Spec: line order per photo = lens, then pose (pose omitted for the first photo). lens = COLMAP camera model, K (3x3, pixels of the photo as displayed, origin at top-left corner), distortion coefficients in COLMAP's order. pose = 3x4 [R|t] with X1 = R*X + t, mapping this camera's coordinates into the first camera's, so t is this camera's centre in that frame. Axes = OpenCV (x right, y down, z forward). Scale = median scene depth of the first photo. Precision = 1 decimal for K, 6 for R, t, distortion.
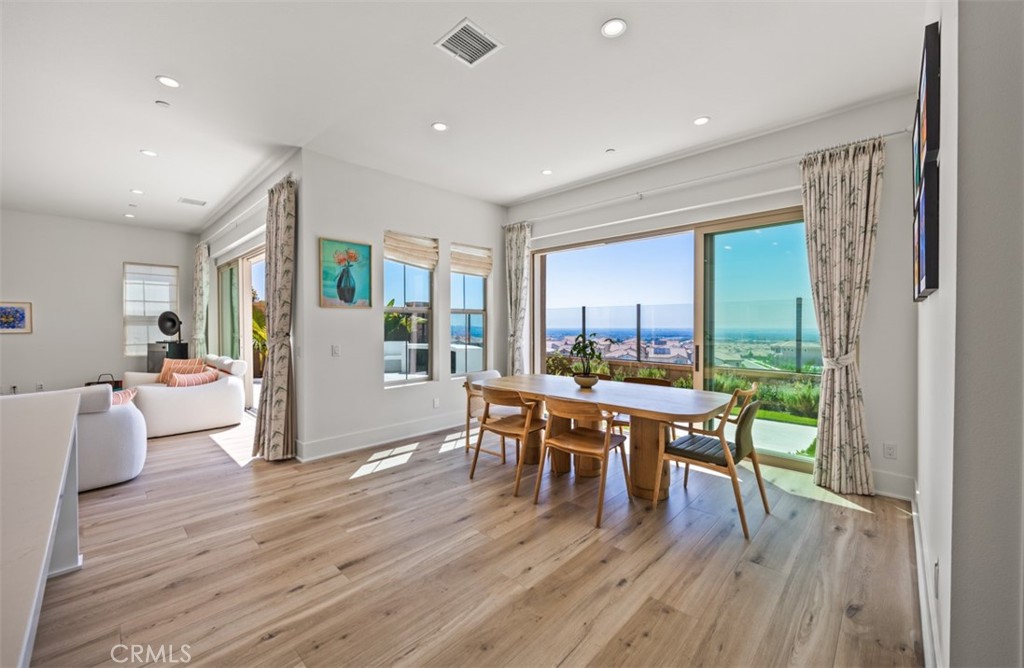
lens RADIAL K [[401.3, 0, 520.0], [0, 401.3, 328.7], [0, 0, 1]] dist [-0.009046, -0.000131]
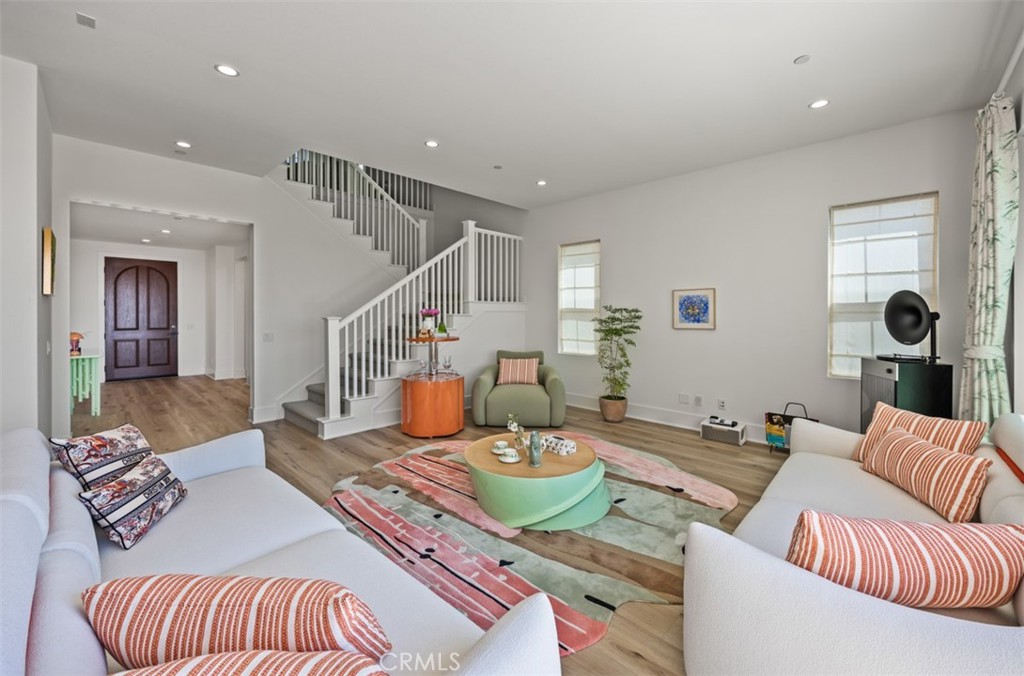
lens RADIAL K [[414.5, 0, 512.4], [0, 414.5, 314.9], [0, 0, 1]] dist [0.000194, 0.000111]
pose [[-0.011870, 0.005067, -0.999917, -0.706941], [-0.007793, 0.999956, 0.005160, -0.026237], [0.999899, 0.007853, -0.011830, 0.972714]]
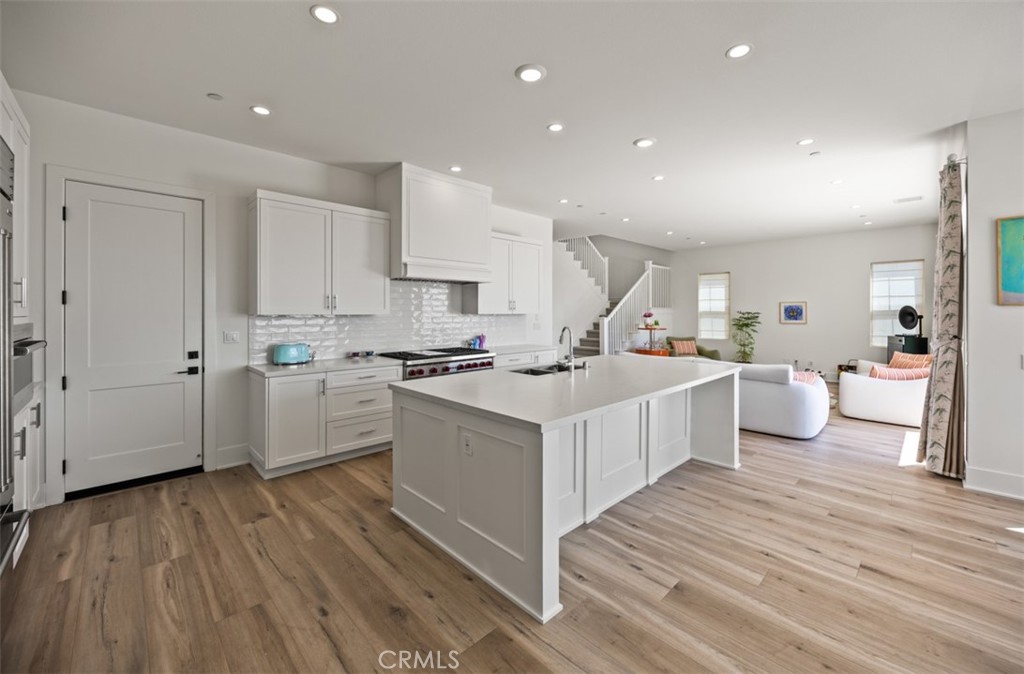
lens RADIAL K [[406.2, 0, 511.3], [0, 406.2, 309.4], [0, 0, 1]] dist [0.000296, -0.000038]
pose [[-0.057937, -0.005836, -0.998303, 0.379522], [-0.008156, 0.999952, -0.005372, -0.034844], [0.998287, 0.007831, -0.057982, 0.076057]]
